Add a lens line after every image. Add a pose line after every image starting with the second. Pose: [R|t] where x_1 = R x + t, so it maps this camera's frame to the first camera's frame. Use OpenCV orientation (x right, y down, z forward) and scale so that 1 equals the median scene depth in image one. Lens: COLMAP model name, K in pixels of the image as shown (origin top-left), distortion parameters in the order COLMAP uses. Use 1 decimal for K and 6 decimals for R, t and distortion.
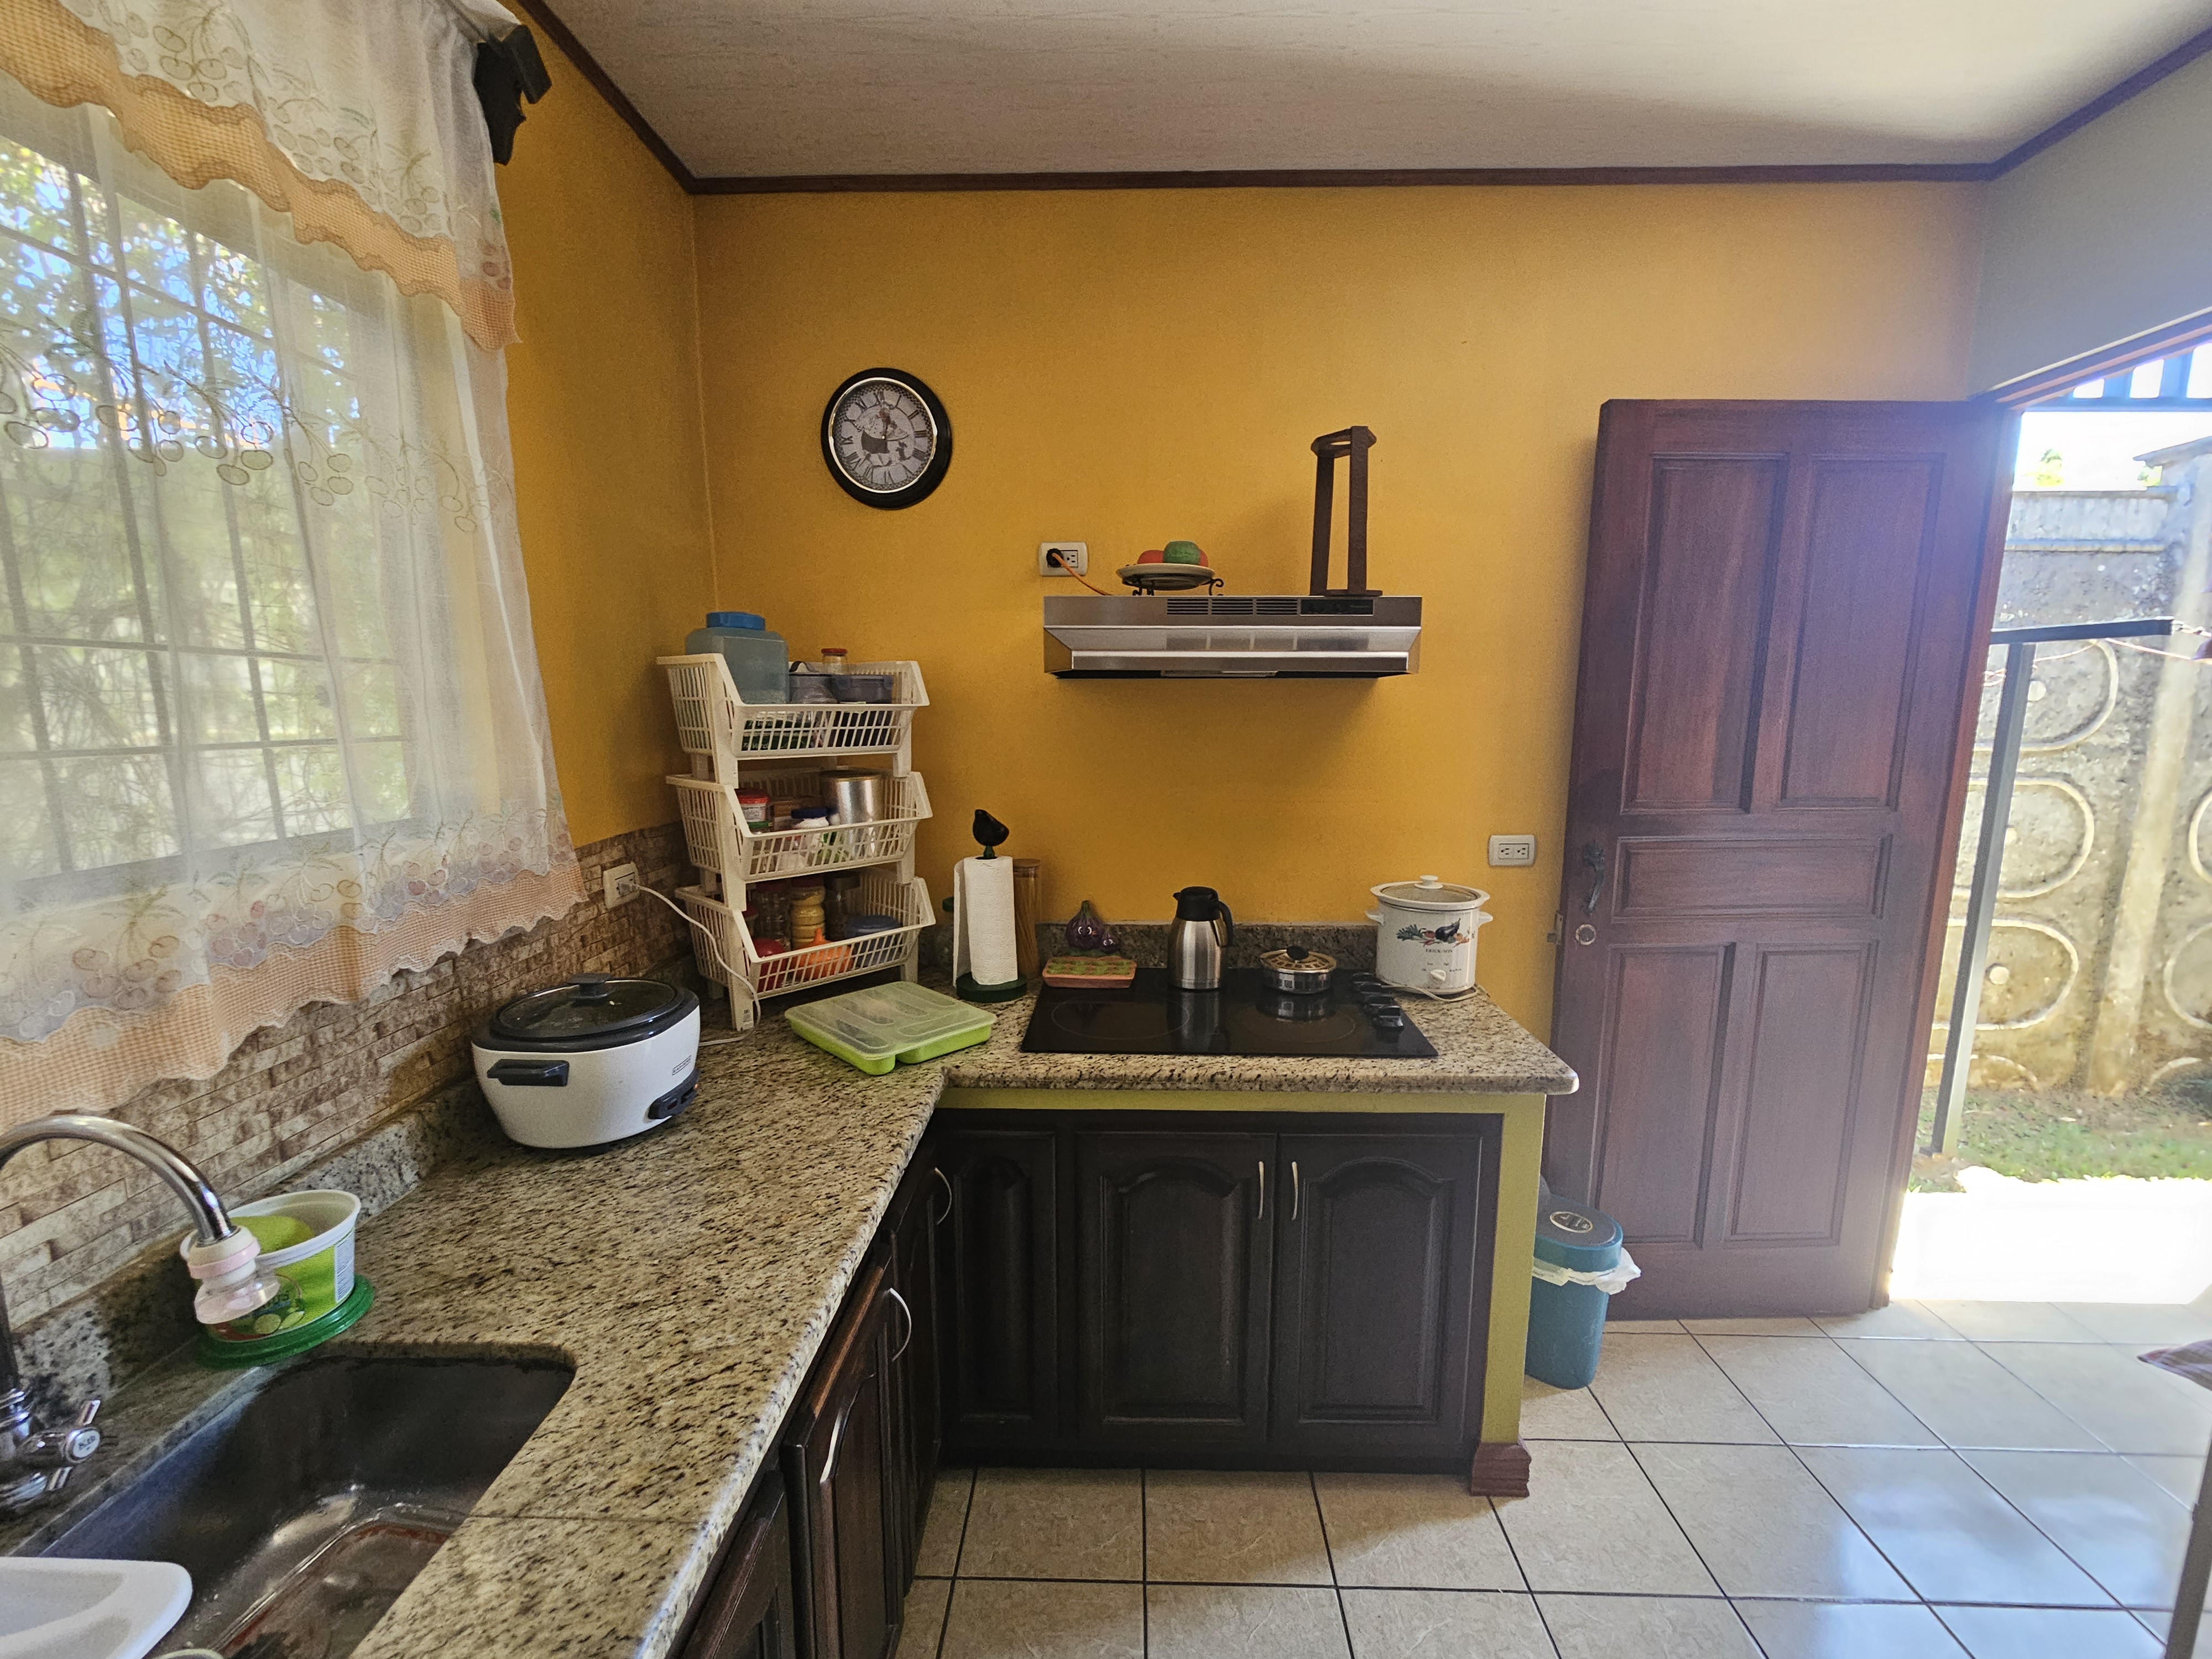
lens RADIAL K [[908.8, 0, 1116.0], [0, 908.8, 846.0], [0, 0, 1]] dist [-0.000587, 0.000035]
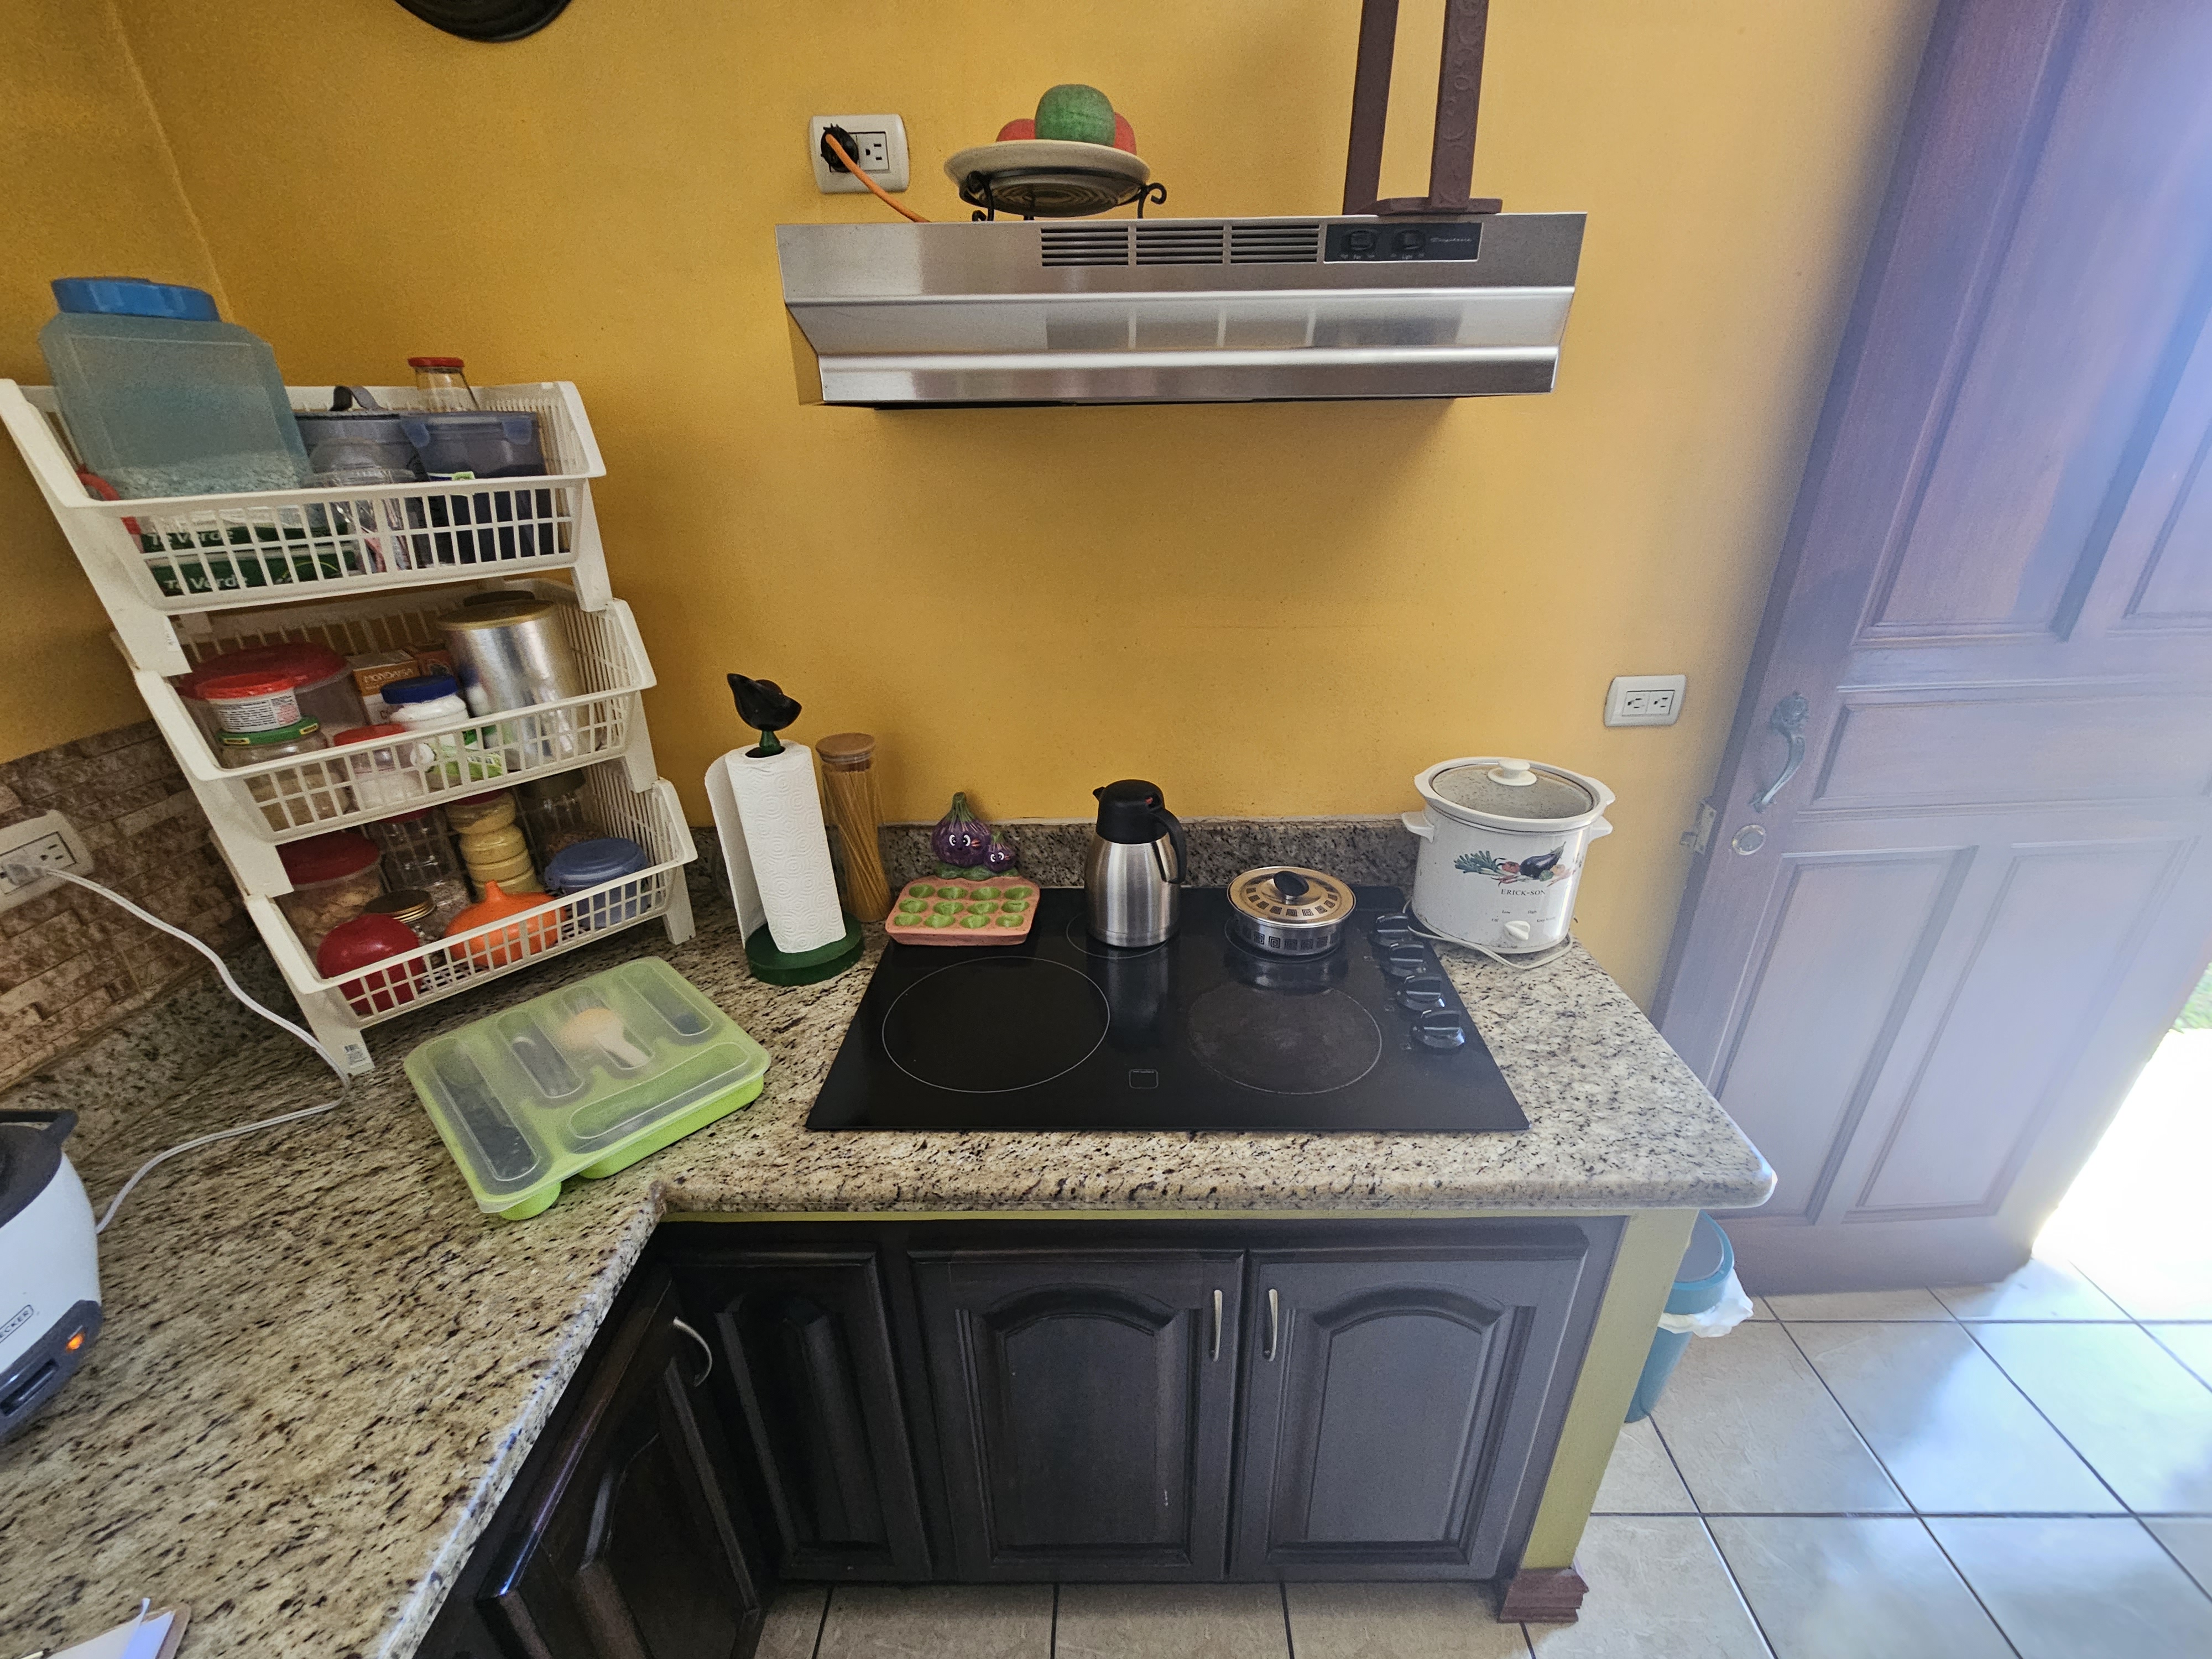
lens RADIAL K [[908.8, 0, 1116.0], [0, 908.8, 846.0], [0, 0, 1]] dist [-0.000587, 0.000035]
pose [[0.999776, -0.020624, 0.004842, 0.080651], [0.018382, 0.958151, 0.285672, -0.093549], [-0.010531, -0.285519, 0.958315, 0.429589]]
